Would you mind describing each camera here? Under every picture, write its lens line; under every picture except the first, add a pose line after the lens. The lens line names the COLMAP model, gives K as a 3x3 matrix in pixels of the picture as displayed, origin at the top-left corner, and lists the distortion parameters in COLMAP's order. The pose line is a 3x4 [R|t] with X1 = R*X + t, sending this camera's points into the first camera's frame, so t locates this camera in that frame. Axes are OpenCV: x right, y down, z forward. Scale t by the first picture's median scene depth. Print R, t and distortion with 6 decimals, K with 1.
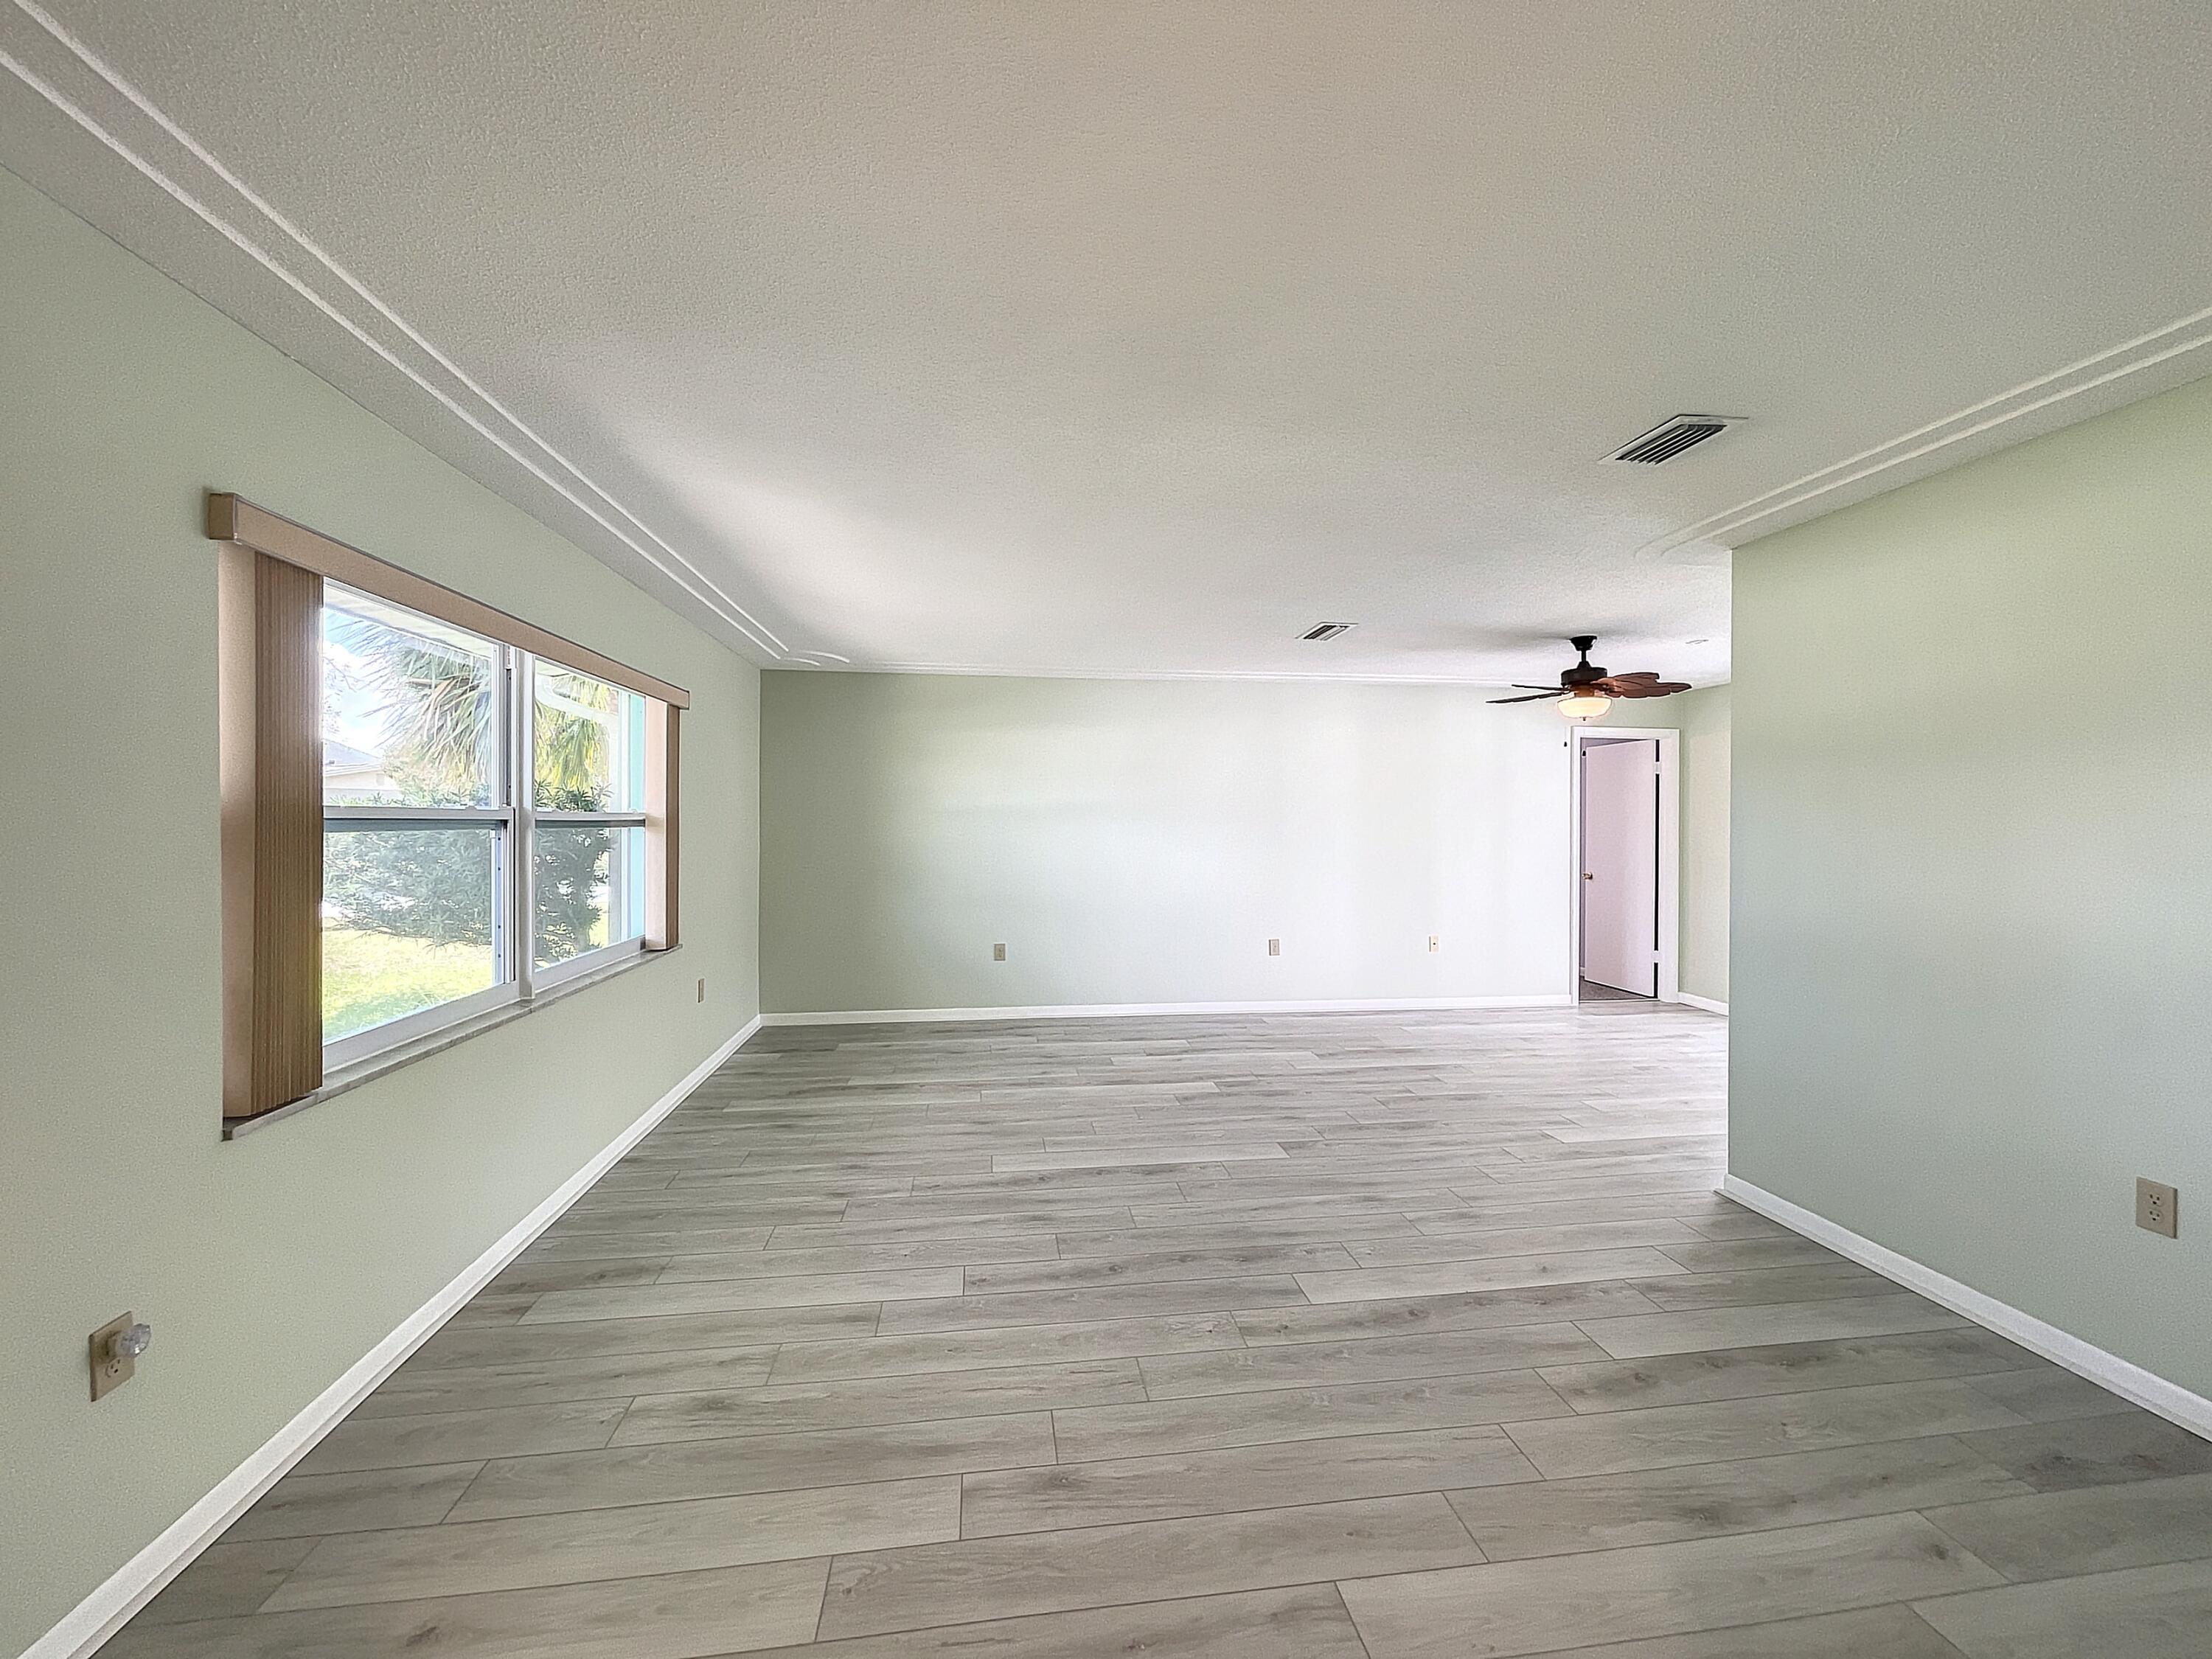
lens RADIAL K [[896.8, 0, 1106.0], [0, 896.8, 829.5], [0, 0, 1]] dist [-0.002028, 0.000290]
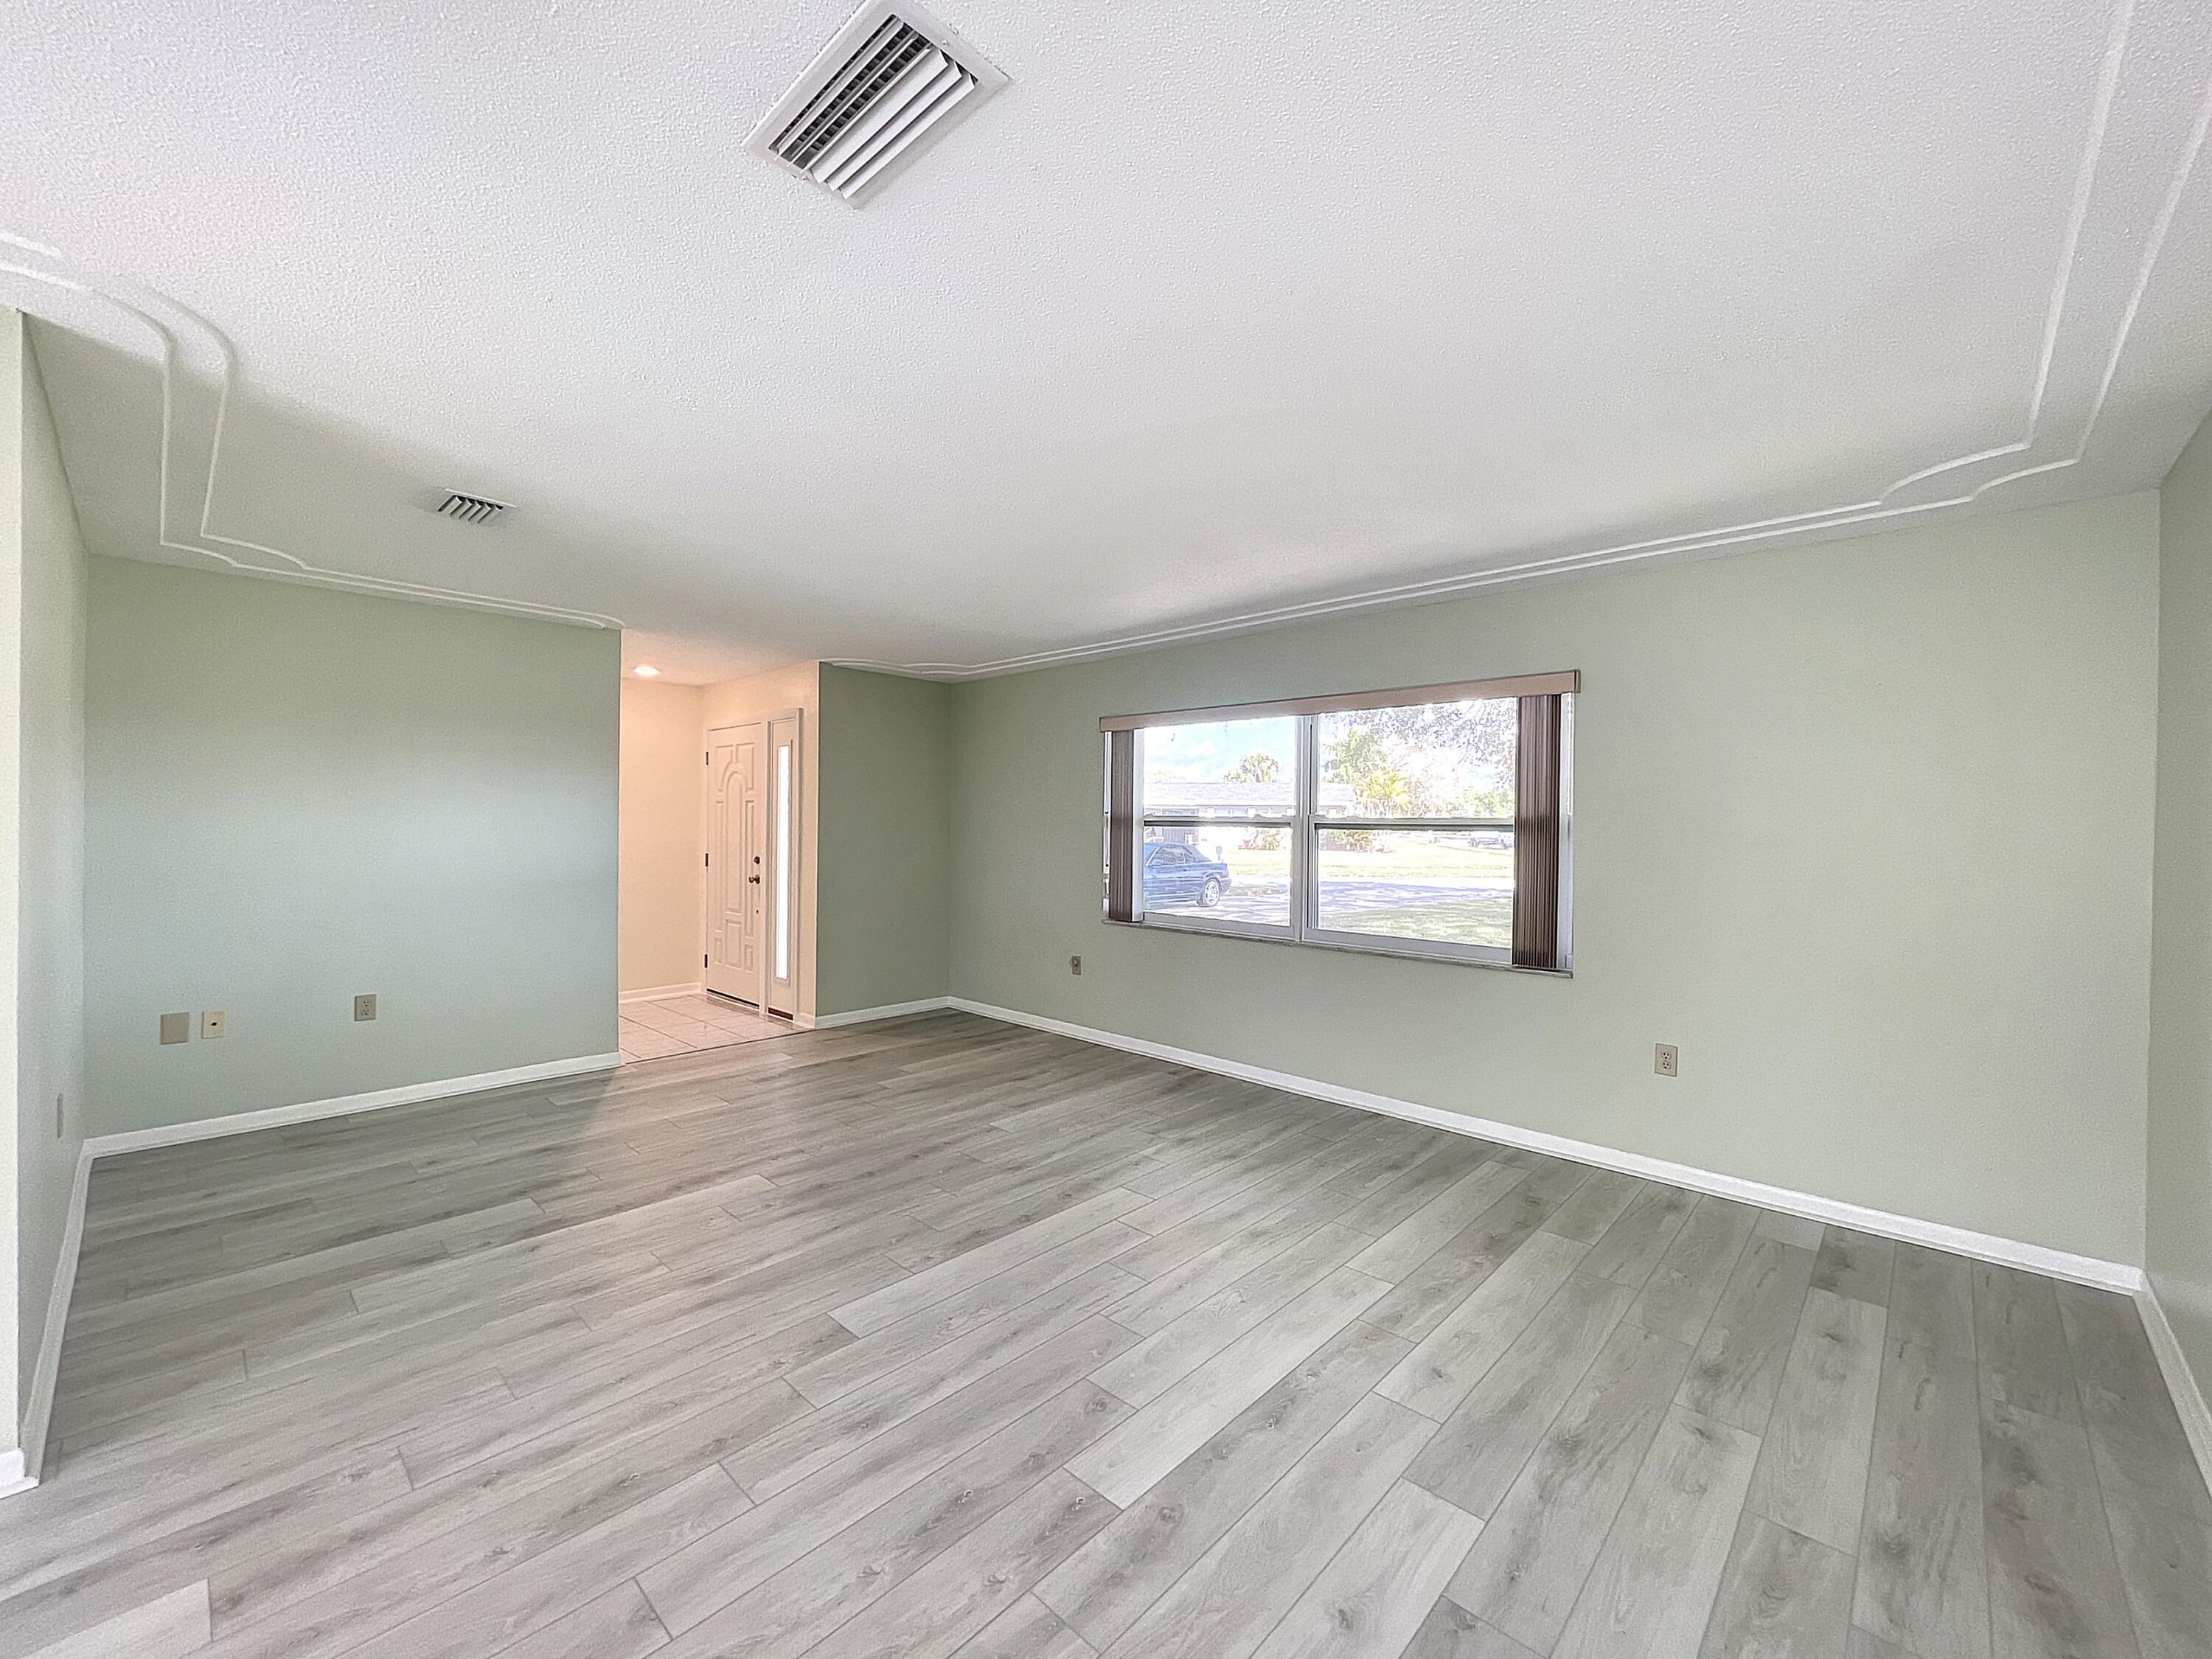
lens RADIAL K [[896.8, 0, 1106.0], [0, 896.8, 829.5], [0, 0, 1]] dist [-0.002028, 0.000290]
pose [[-0.778461, -0.002279, -0.627689, 0.489772], [-0.018108, 0.999659, 0.018827, -0.019251], [0.627432, 0.026022, -0.778236, 1.728166]]
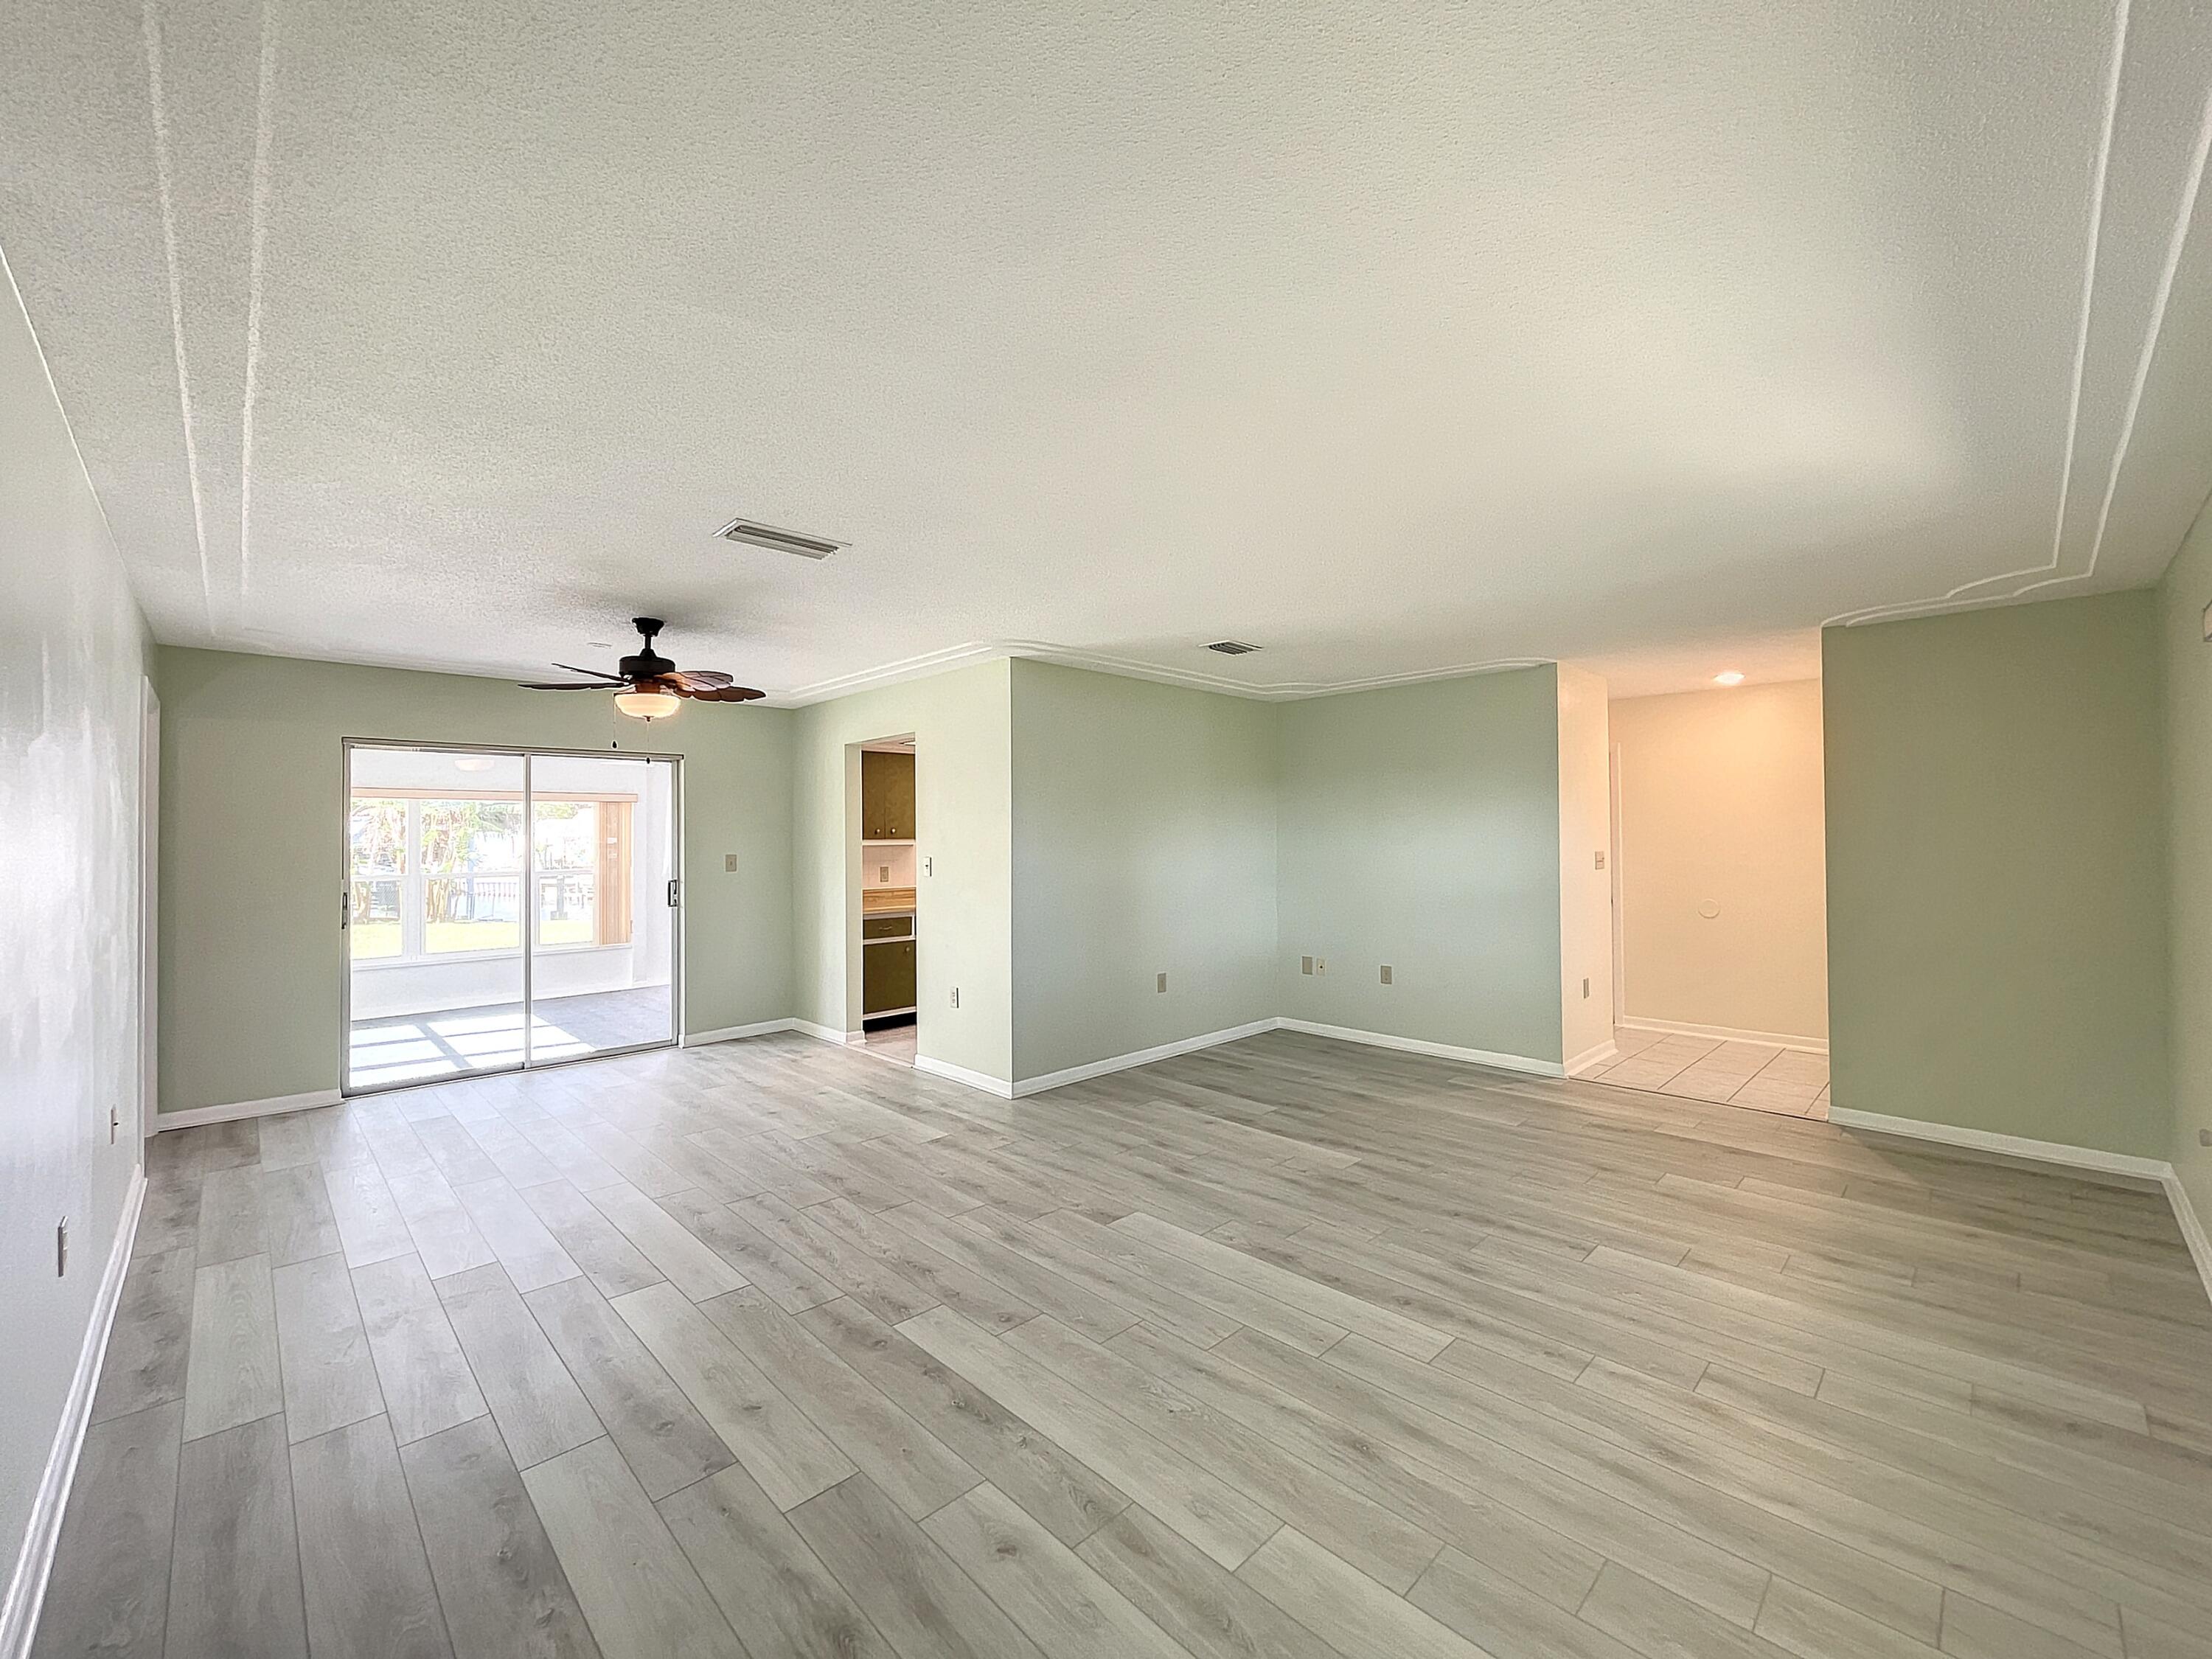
lens RADIAL K [[888.7, 0, 1098.7], [0, 888.7, 804.2], [0, 0, 1]] dist [-0.025411, 0.008065]
pose [[-0.591557, 0.033927, 0.805549, -0.531226], [0.013167, 0.999388, -0.032421, -0.020055], [-0.806156, -0.008572, -0.591641, 1.638297]]
